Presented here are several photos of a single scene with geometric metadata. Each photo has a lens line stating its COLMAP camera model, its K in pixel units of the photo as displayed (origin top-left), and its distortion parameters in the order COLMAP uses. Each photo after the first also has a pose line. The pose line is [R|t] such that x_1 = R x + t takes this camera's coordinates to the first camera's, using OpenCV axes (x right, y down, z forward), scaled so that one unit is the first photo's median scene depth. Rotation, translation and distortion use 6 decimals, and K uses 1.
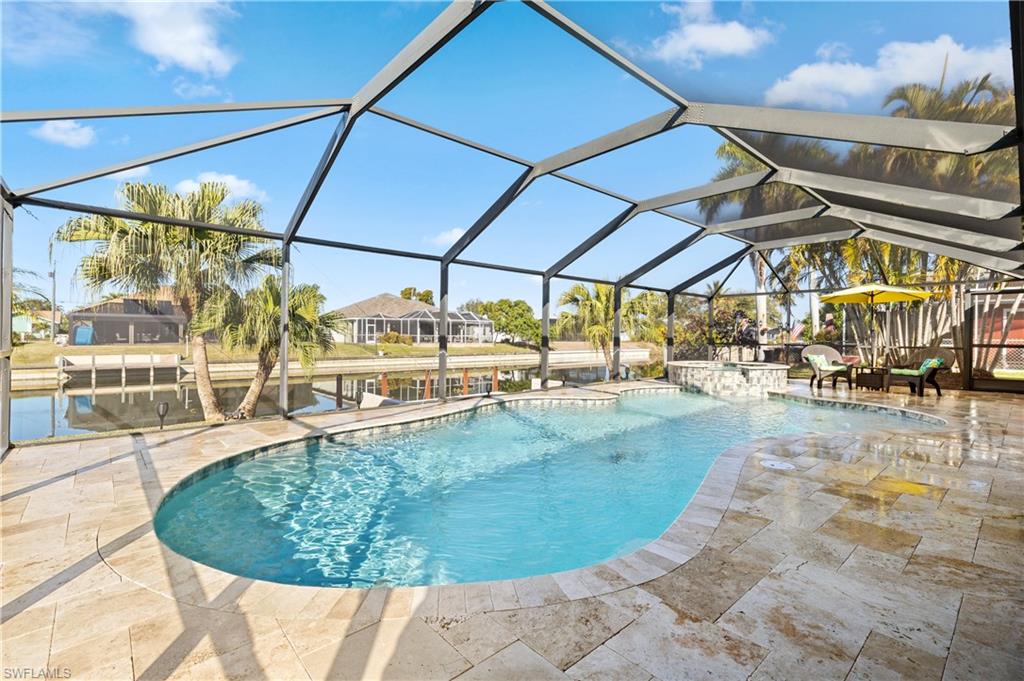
lens RADIAL K [[462.9, 0, 515.6], [0, 462.9, 334.2], [0, 0, 1]] dist [0.000146, 0.000026]
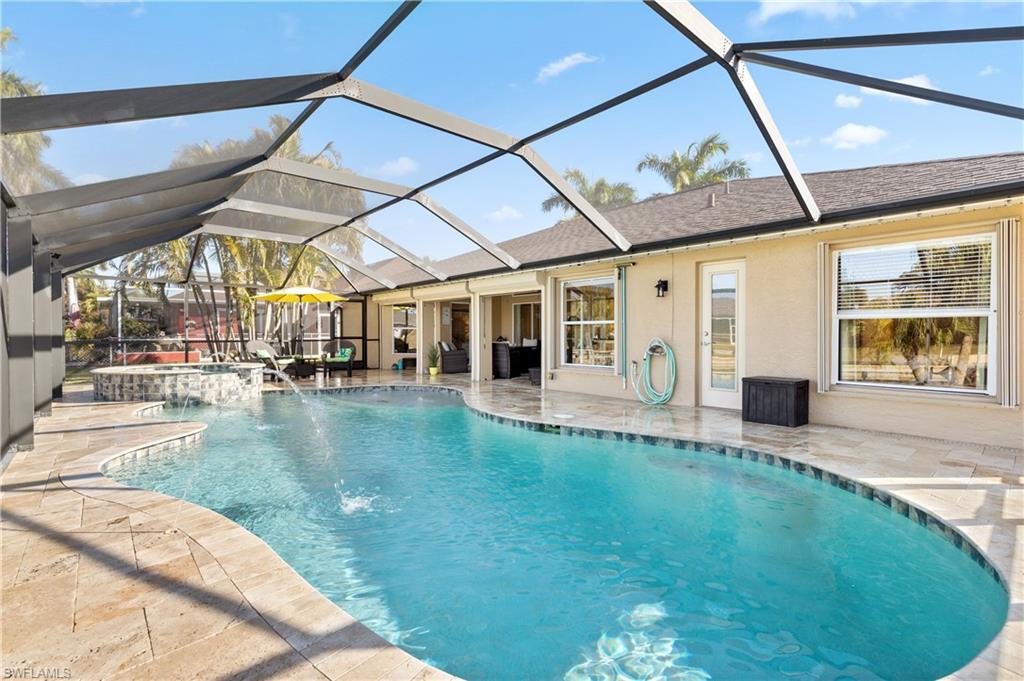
lens RADIAL K [[462.9, 0, 515.6], [0, 462.9, 334.2], [0, 0, 1]] dist [0.000146, 0.000026]
pose [[0.005703, -0.013864, 0.999888, -0.395179], [-0.005748, 0.999887, 0.013897, -0.007949], [-0.999967, -0.005826, 0.005623, 0.464967]]
